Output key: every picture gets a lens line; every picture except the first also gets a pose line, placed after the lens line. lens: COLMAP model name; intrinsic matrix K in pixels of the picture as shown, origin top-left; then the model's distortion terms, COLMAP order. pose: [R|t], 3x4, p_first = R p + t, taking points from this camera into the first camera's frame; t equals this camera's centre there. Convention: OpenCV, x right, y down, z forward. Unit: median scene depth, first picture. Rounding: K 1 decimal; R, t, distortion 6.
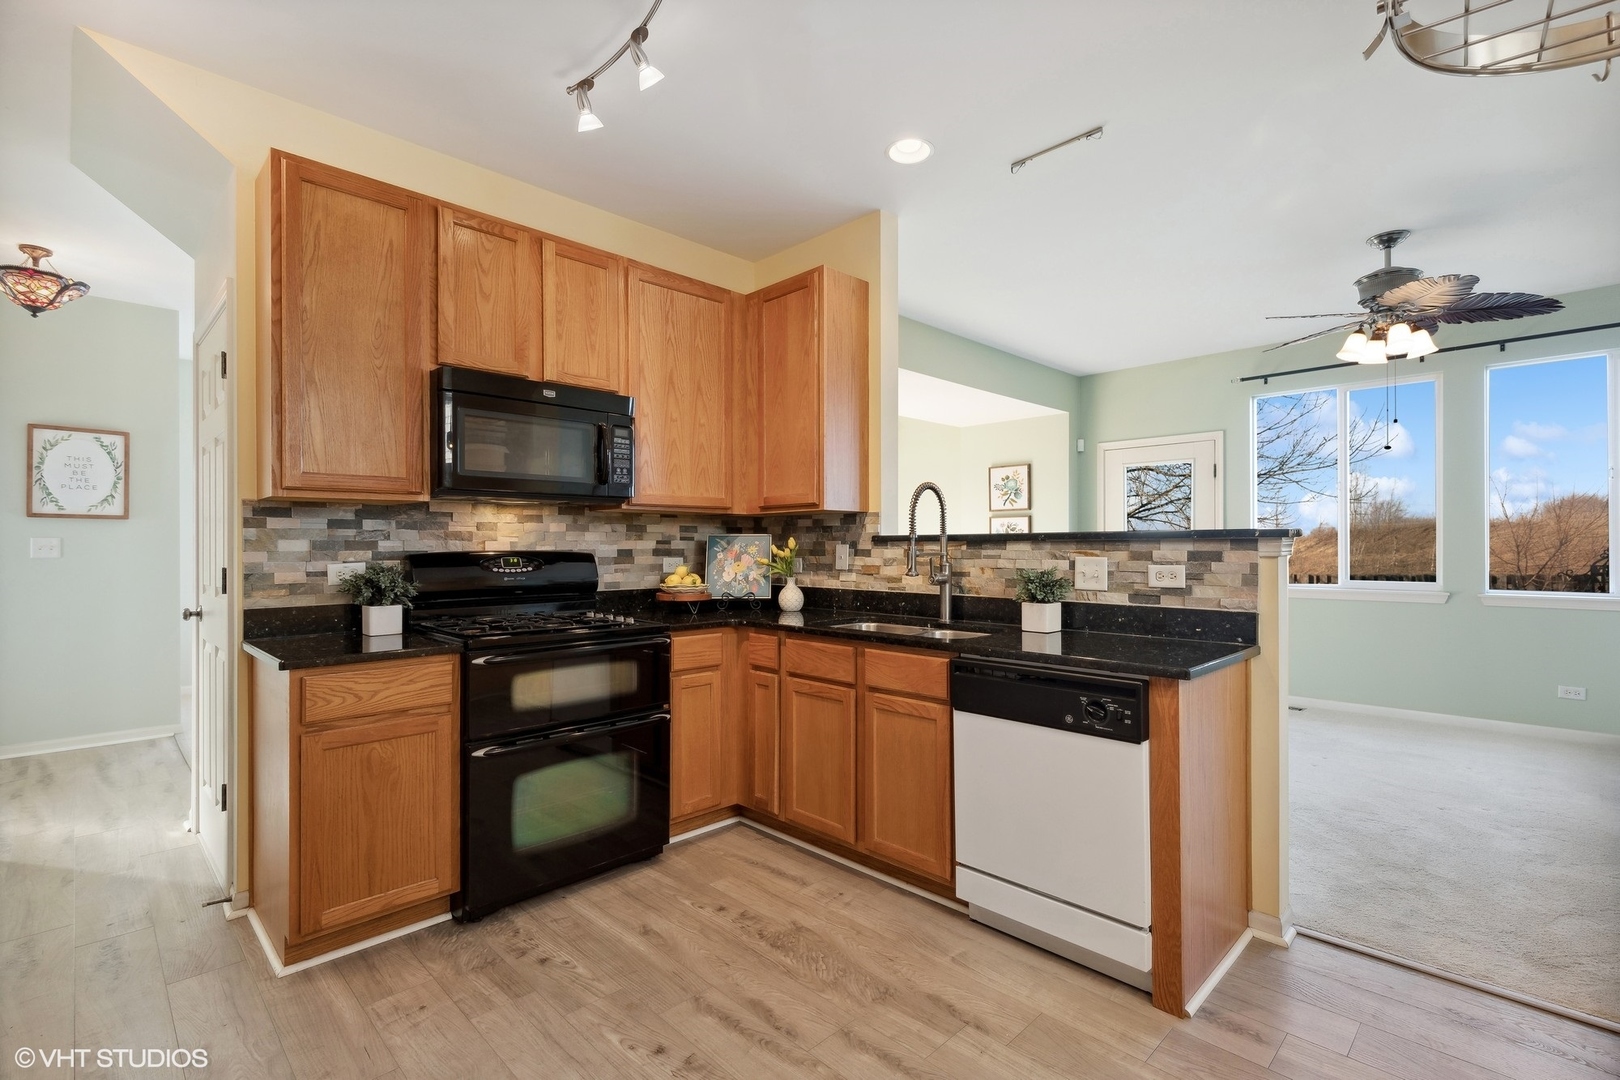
lens RADIAL K [[741.9, 0, 803.1], [0, 741.9, 547.5], [0, 0, 1]] dist [0.002694, -0.000397]
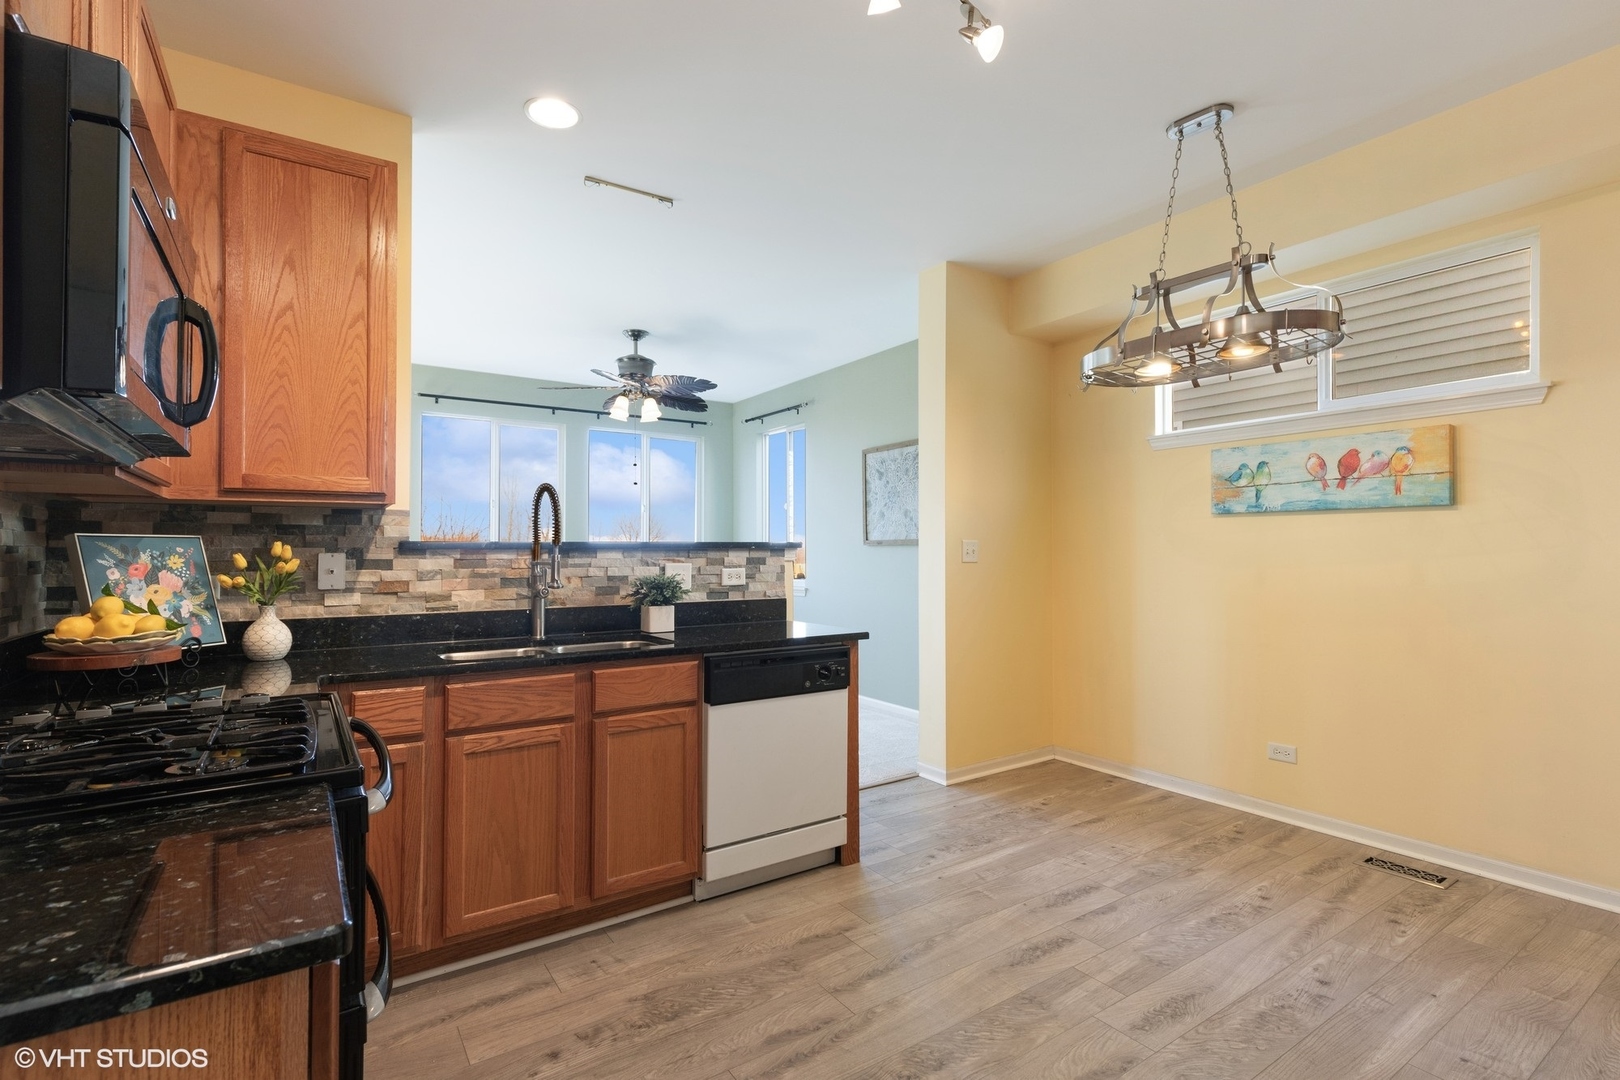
lens RADIAL K [[746.3, 0, 833.7], [0, 746.3, 540.7], [0, 0, 1]] dist [0.001591, -0.000093]
pose [[0.172874, 0.016181, 0.984811, -0.716772], [0.005683, 0.999832, -0.017426, -0.001022], [-0.984928, 0.008610, 0.172753, 0.545290]]
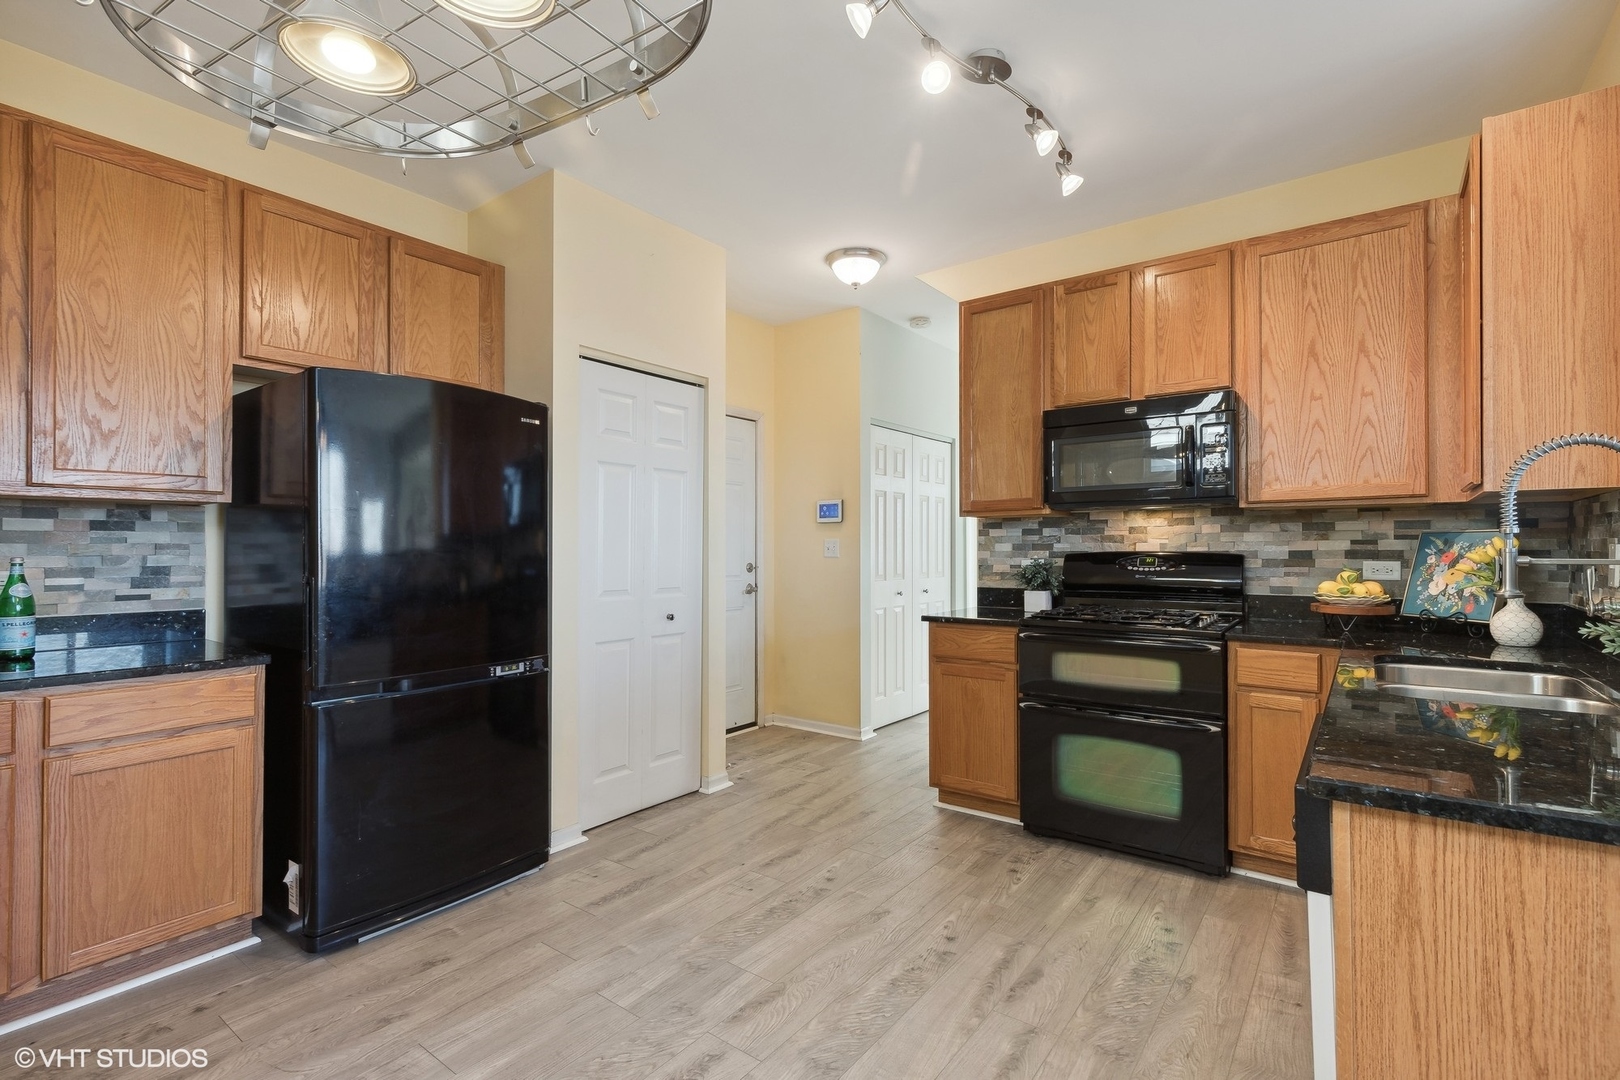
lens RADIAL K [[735.7, 0, 843.3], [0, 735.7, 544.9], [0, 0, 1]] dist [0.002763, 0.000128]
pose [[0.173270, -0.004776, -0.984863, 0.677541], [-0.000426, 0.999988, -0.004924, 0.000151], [0.984874, 0.001273, 0.173266, 0.388993]]
